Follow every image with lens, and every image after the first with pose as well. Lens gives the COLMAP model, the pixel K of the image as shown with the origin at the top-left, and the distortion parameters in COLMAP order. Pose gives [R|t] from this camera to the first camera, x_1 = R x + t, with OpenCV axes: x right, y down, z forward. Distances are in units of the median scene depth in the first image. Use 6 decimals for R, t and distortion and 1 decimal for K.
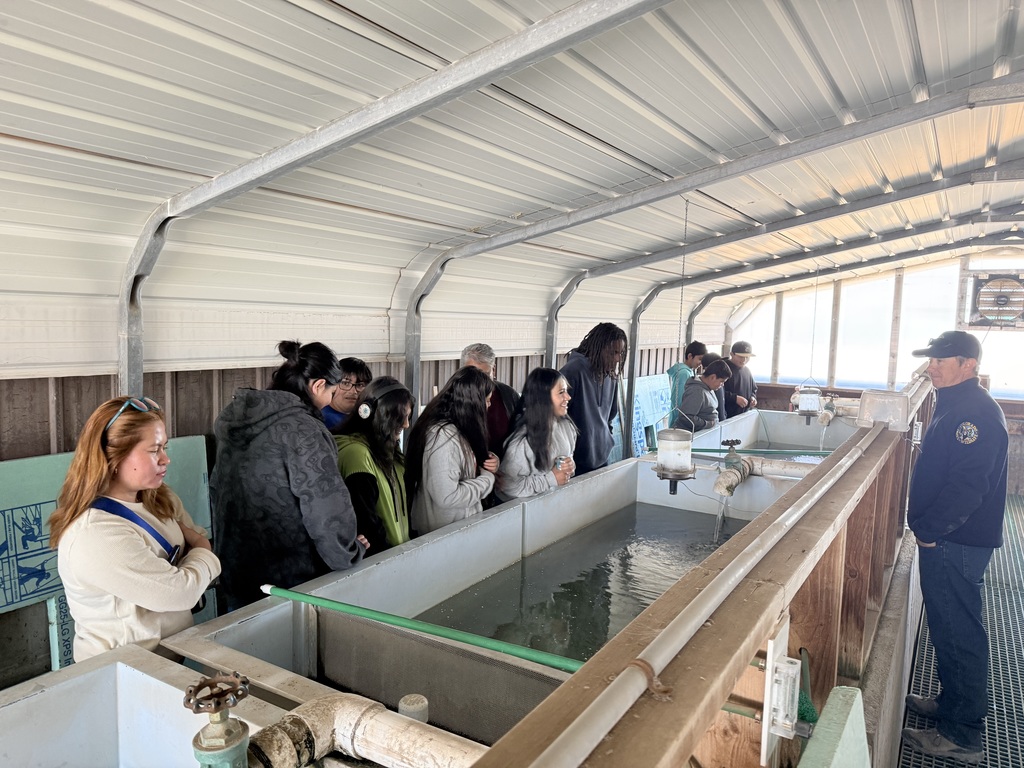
lens RADIAL K [[729.0, 0, 497.5], [0, 729.0, 385.8], [0, 0, 1]] dist [0.006636, -0.002340]
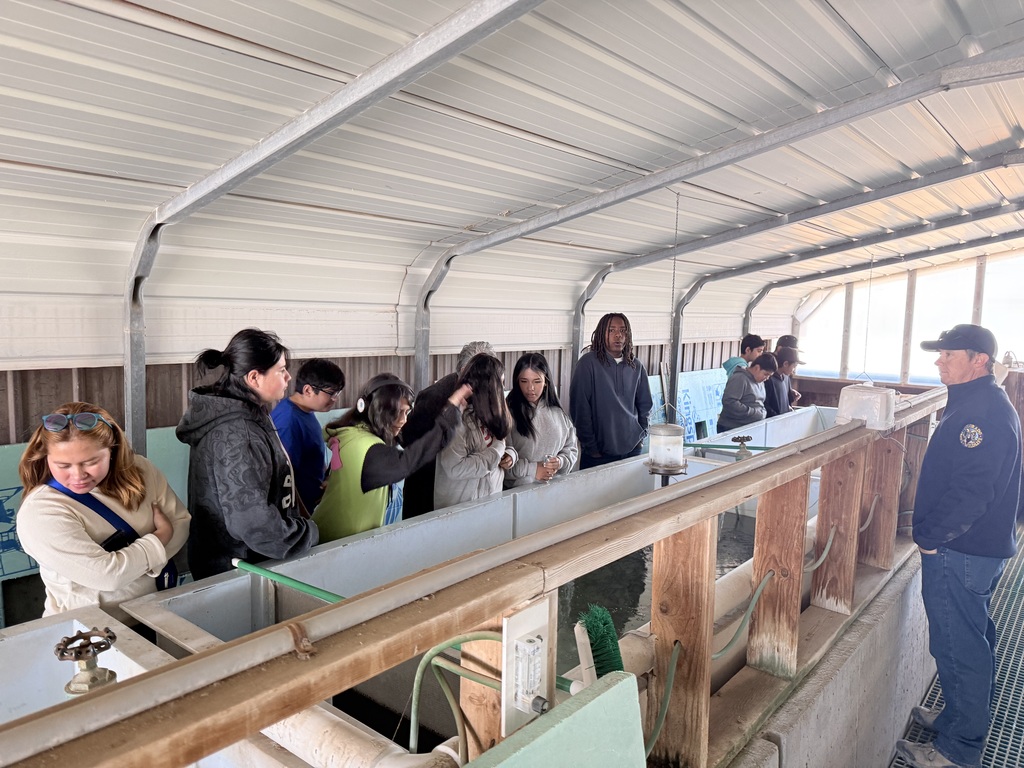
lens RADIAL K [[729.0, 0, 497.5], [0, 729.0, 385.8], [0, 0, 1]] dist [0.006636, -0.002340]
pose [[0.990333, 0.009176, -0.138406, 0.162023], [-0.007819, 0.999916, 0.010347, -0.001457], [0.138489, -0.009165, 0.990322, -0.017779]]
